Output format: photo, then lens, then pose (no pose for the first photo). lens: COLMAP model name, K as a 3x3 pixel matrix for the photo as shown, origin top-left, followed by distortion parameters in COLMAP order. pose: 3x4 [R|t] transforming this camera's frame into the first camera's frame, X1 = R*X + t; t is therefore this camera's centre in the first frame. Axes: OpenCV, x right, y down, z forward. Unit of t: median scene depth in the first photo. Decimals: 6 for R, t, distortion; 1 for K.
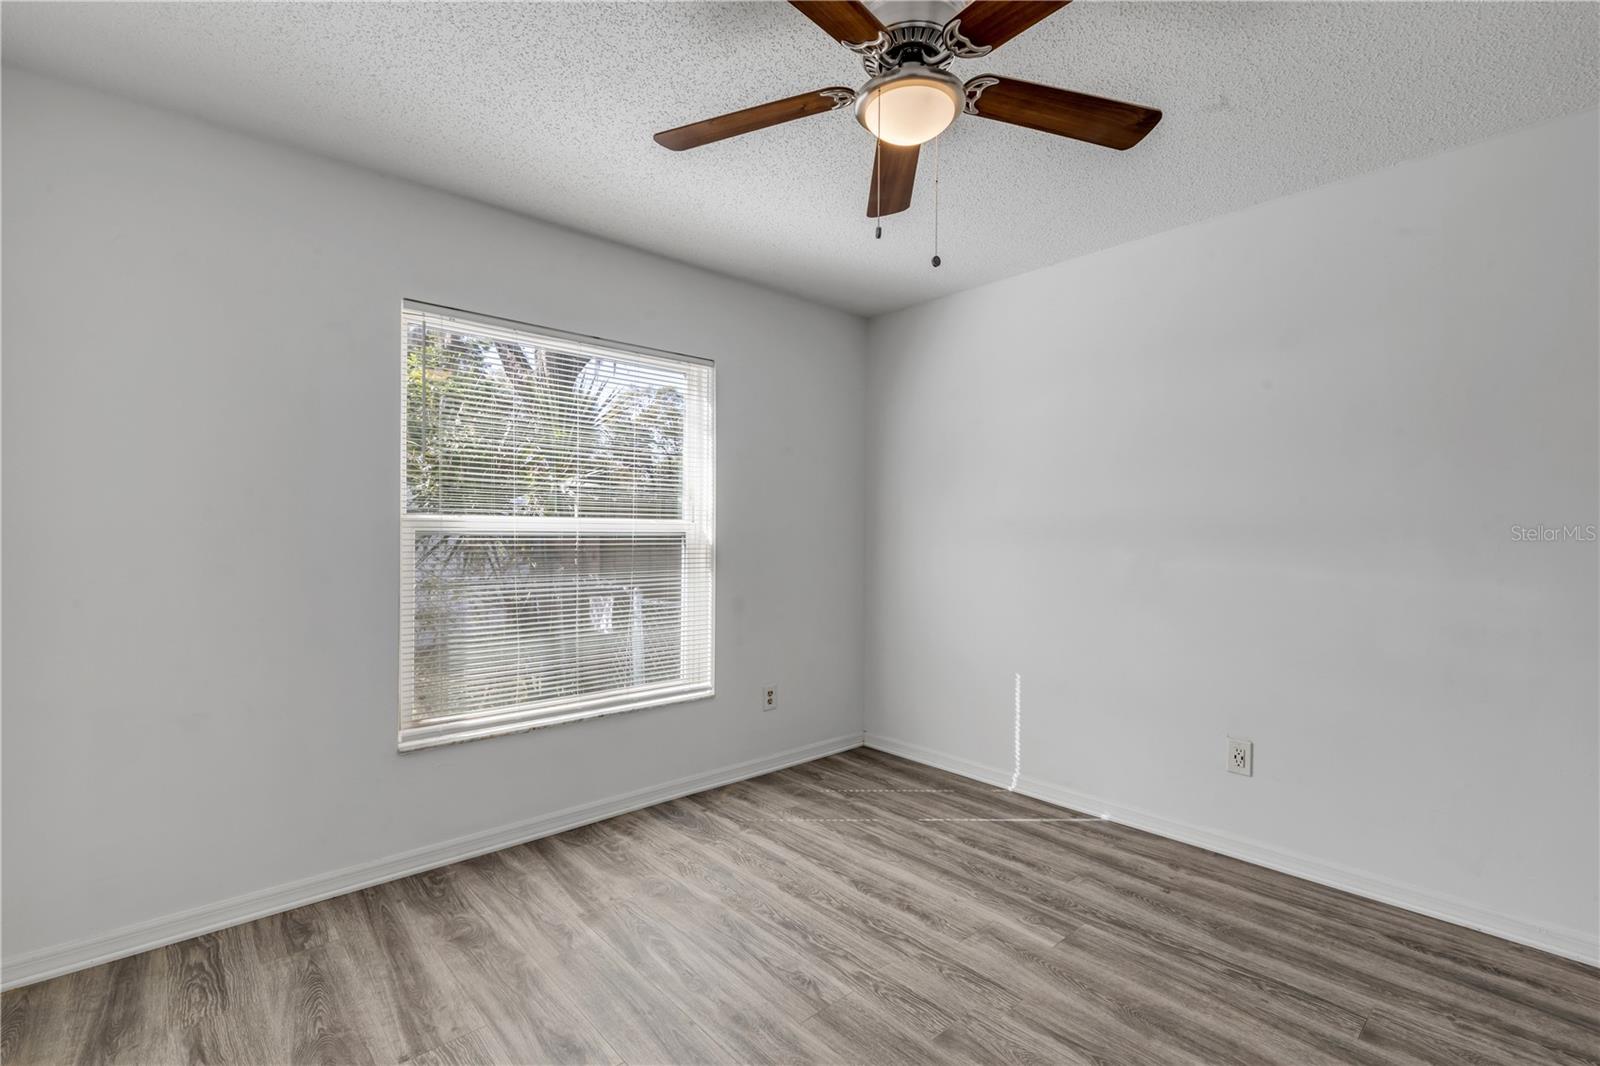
lens RADIAL K [[724.1, 0, 799.6], [0, 724.1, 528.3], [0, 0, 1]] dist [-0.000480, -0.000310]
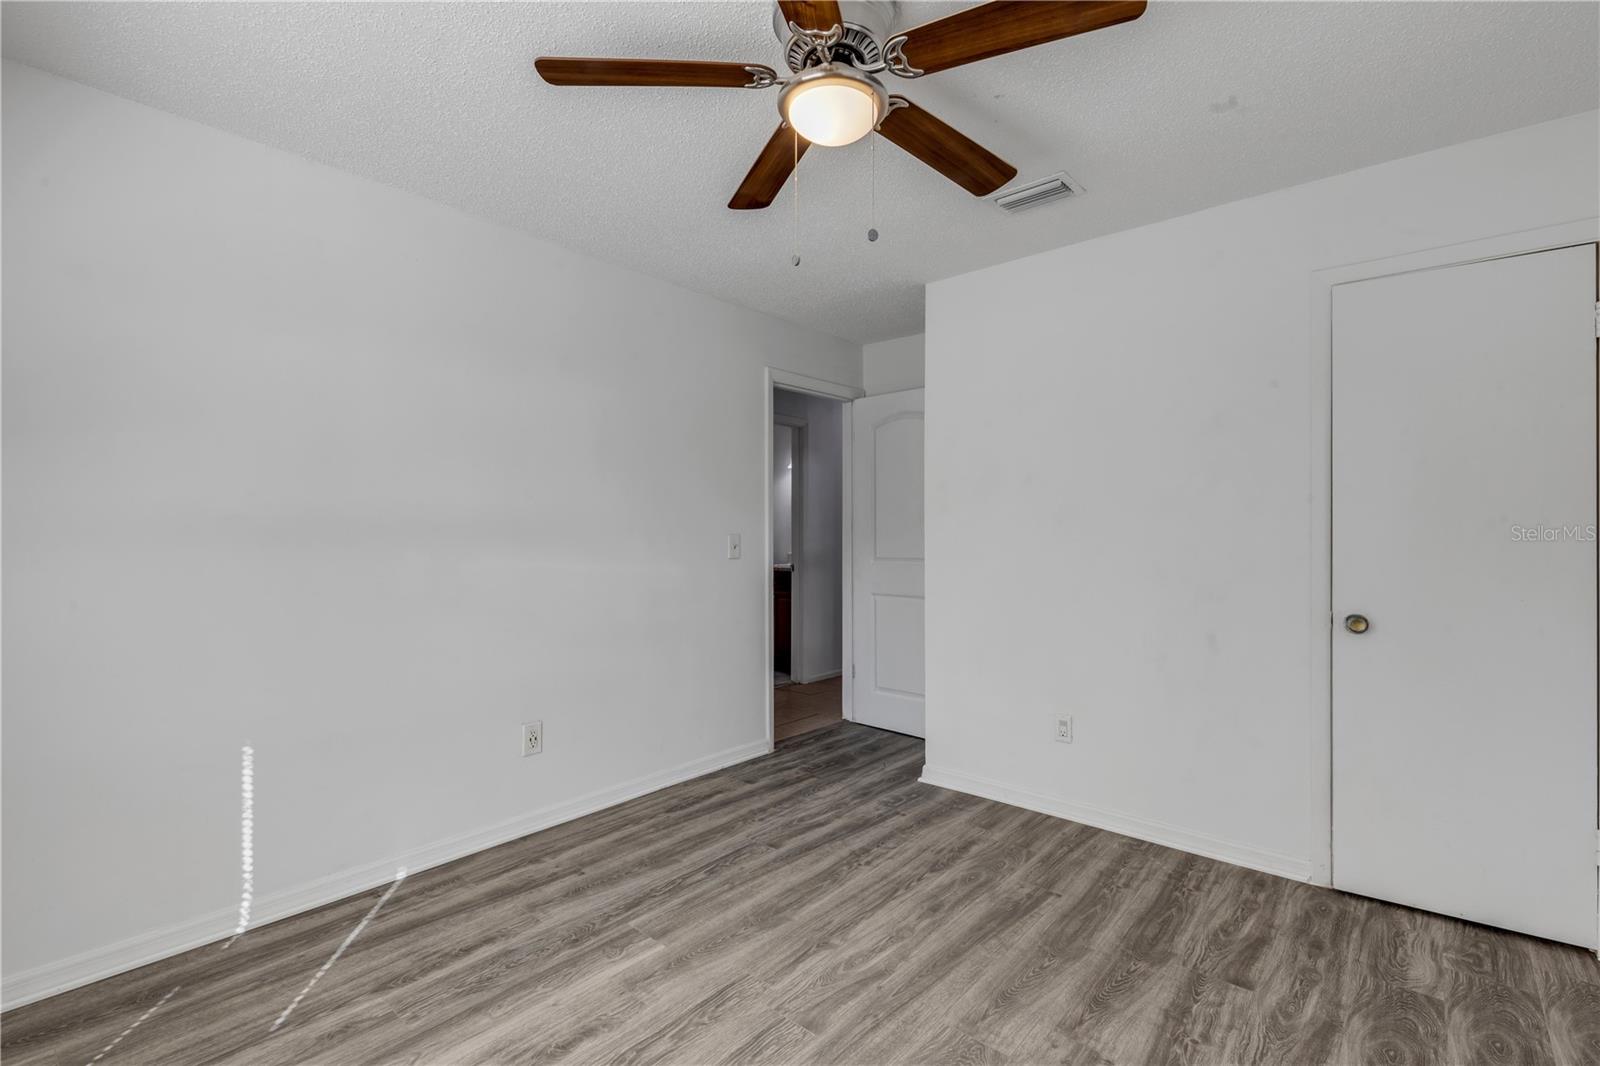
lens RADIAL K [[724.1, 0, 799.6], [0, 724.1, 528.3], [0, 0, 1]] dist [-0.000480, -0.000310]
pose [[-0.125025, -0.000796, 0.992153, -0.567158], [-0.003192, 0.999995, 0.000400, -0.005239], [-0.992149, -0.003117, -0.125026, 0.792287]]
